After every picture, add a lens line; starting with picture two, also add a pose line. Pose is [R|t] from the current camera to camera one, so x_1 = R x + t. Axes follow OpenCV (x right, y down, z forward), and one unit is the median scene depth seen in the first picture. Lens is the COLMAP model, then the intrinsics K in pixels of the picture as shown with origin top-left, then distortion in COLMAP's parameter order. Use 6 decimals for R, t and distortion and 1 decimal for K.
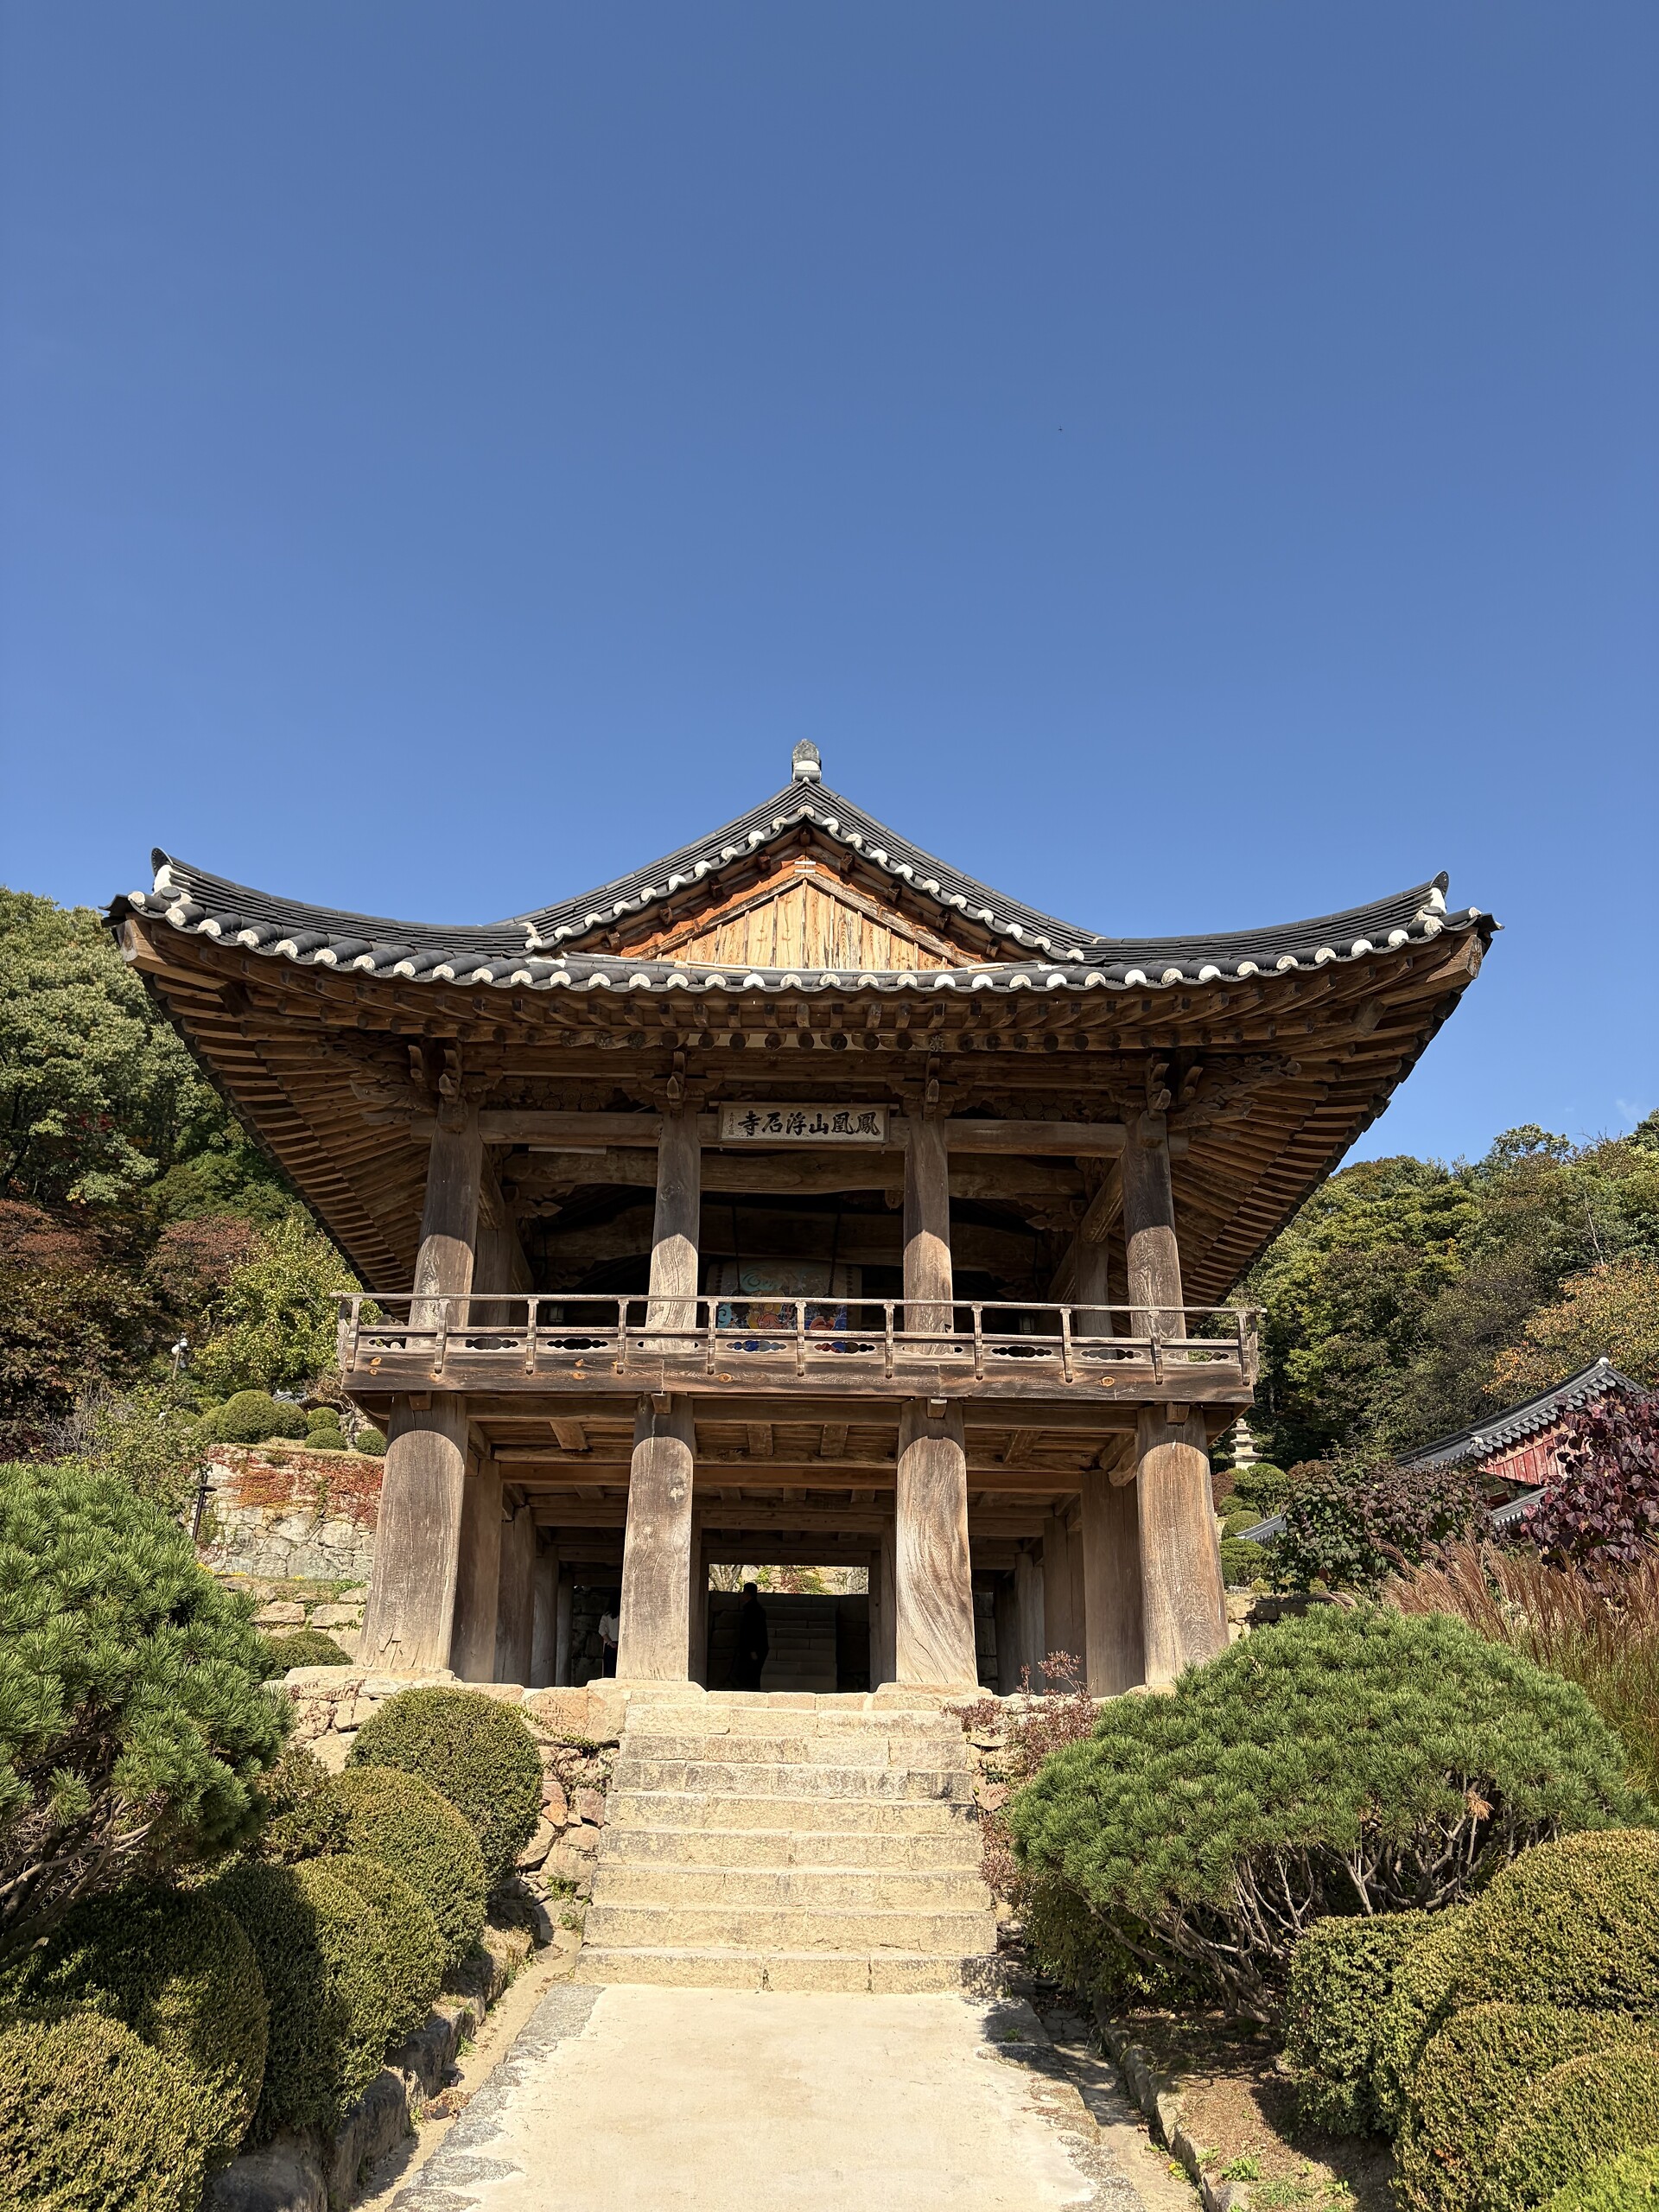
lens RADIAL K [[1691.4, 0, 829.5], [0, 1691.4, 1106.0], [0, 0, 1]] dist [0.031023, -0.002343]
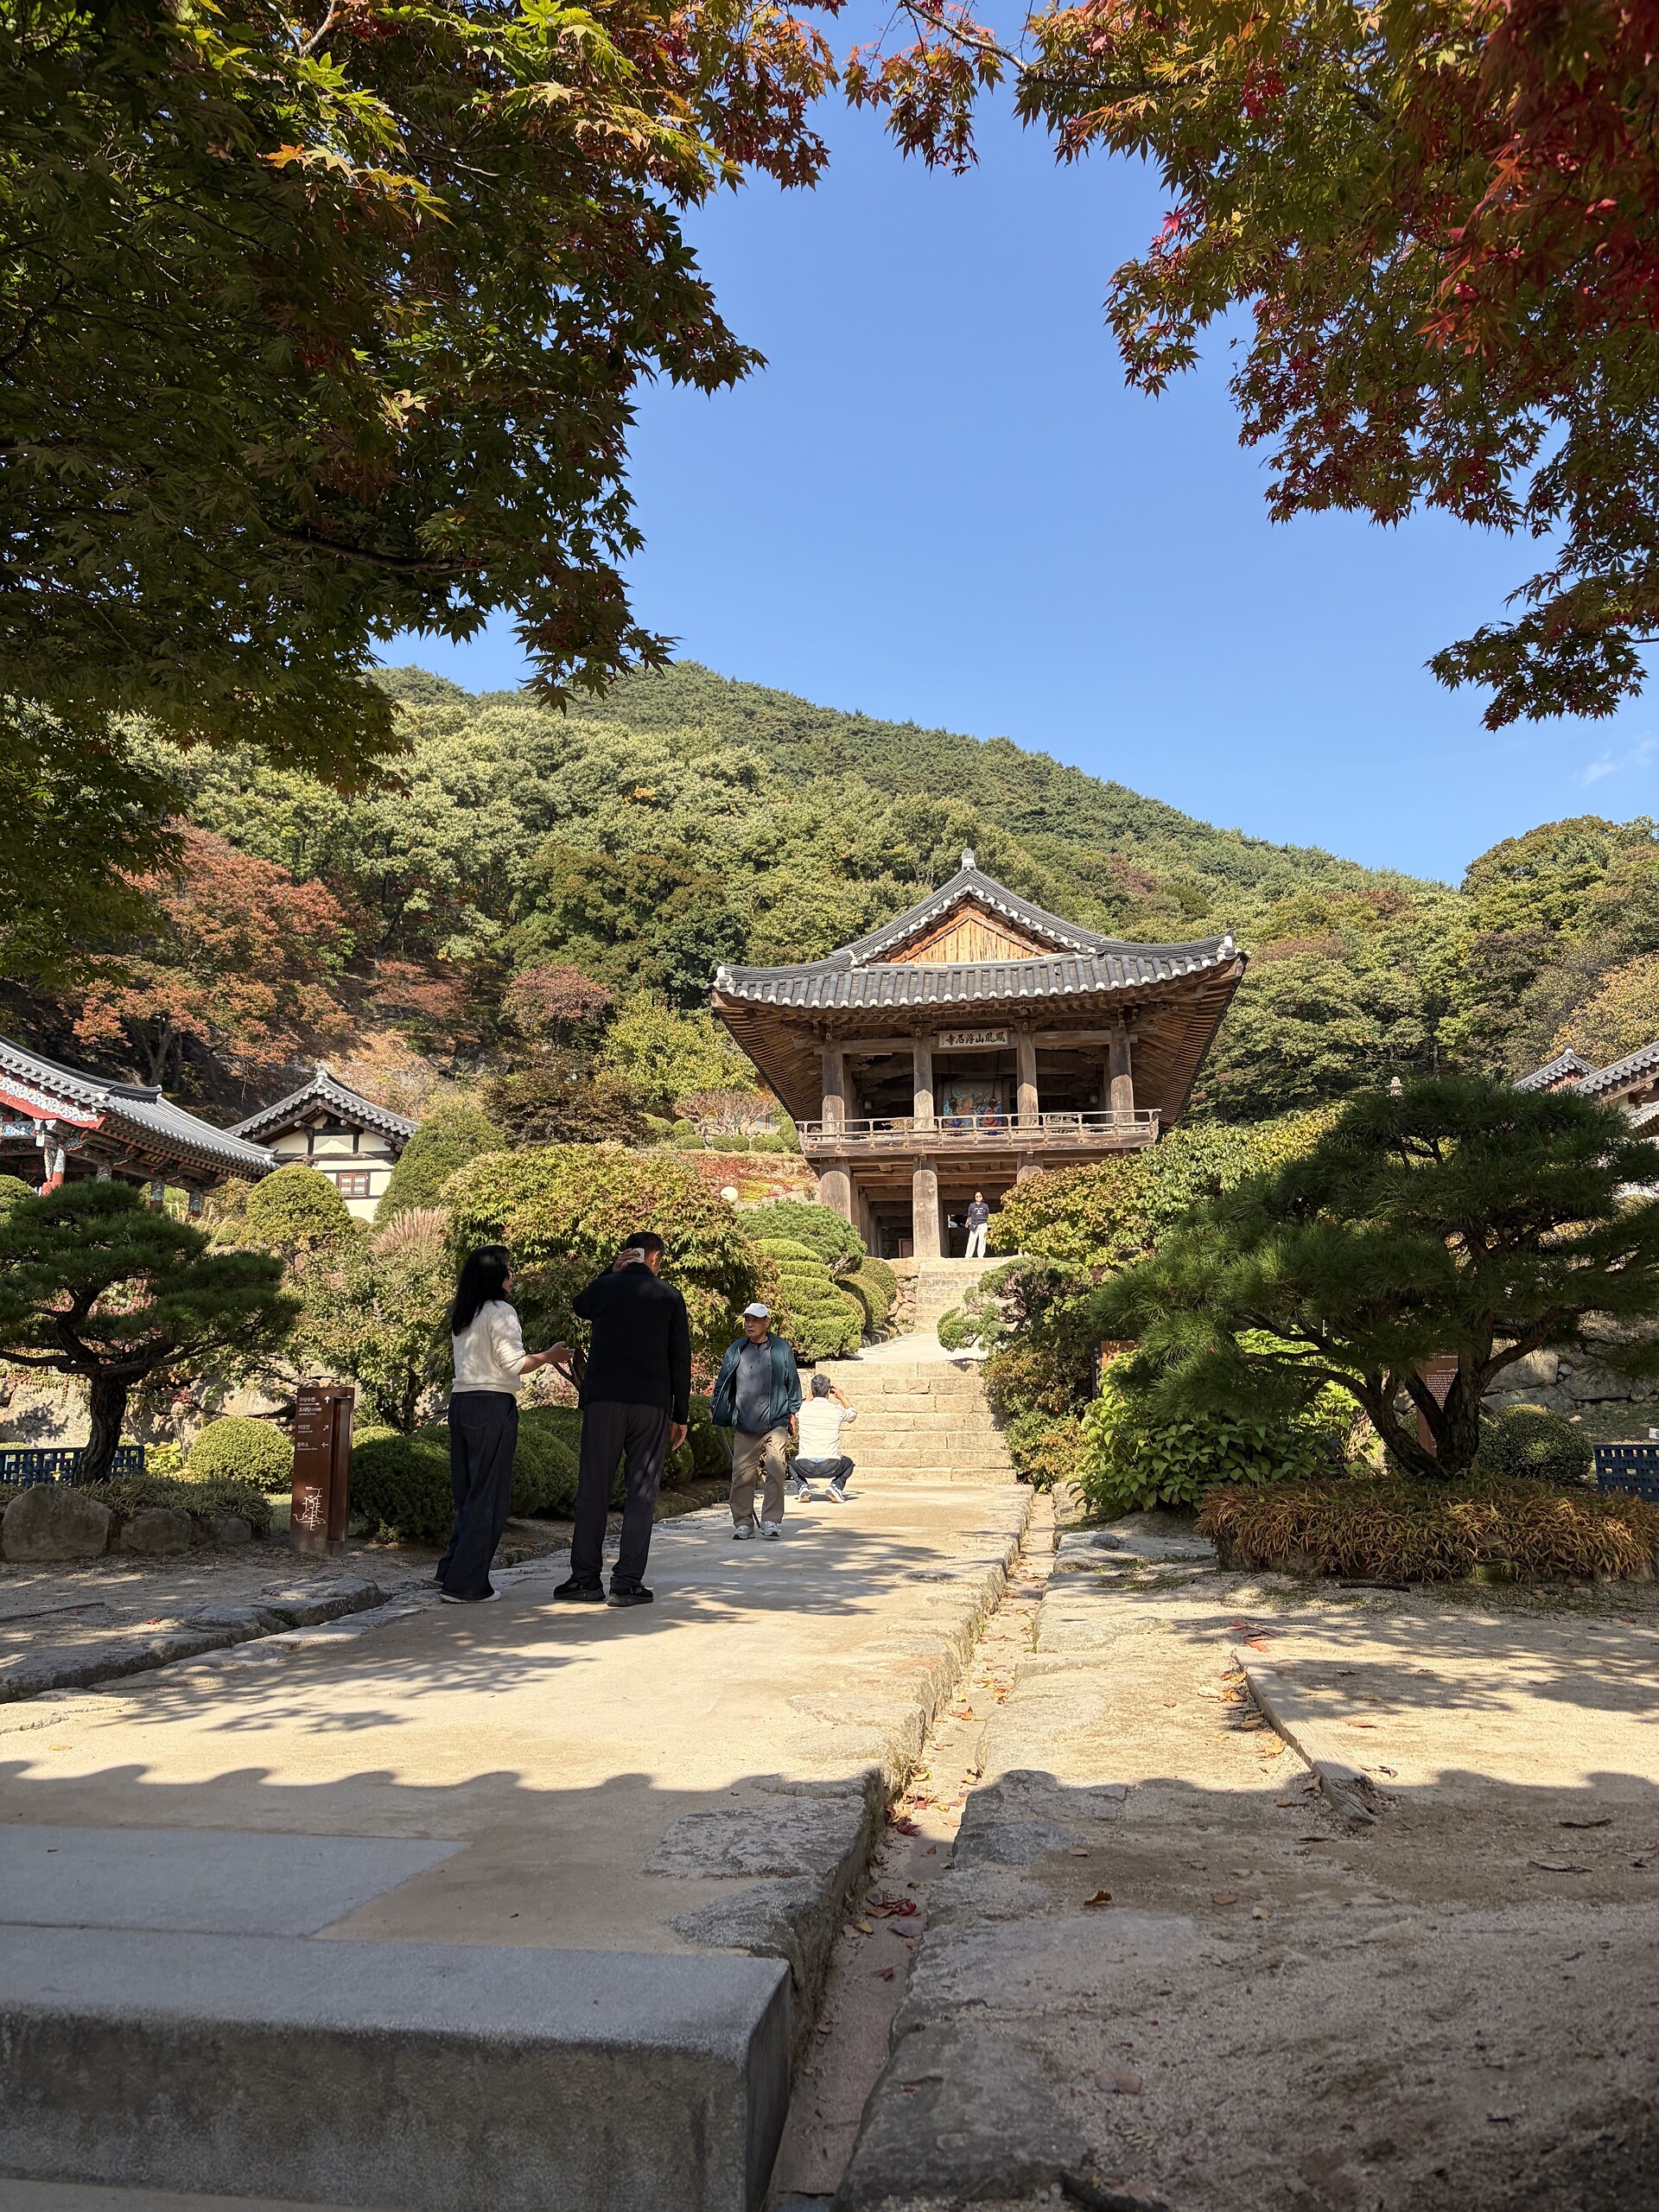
lens RADIAL K [[1649.2, 0, 775.8], [0, 1649.2, 1121.2], [0, 0, 1]] dist [0.057648, -0.001172]
pose [[0.982882, -0.051279, -0.176955, 0.108028], [0.086746, 0.976163, 0.198948, -0.335707], [0.162535, -0.210892, 0.963902, -1.222790]]
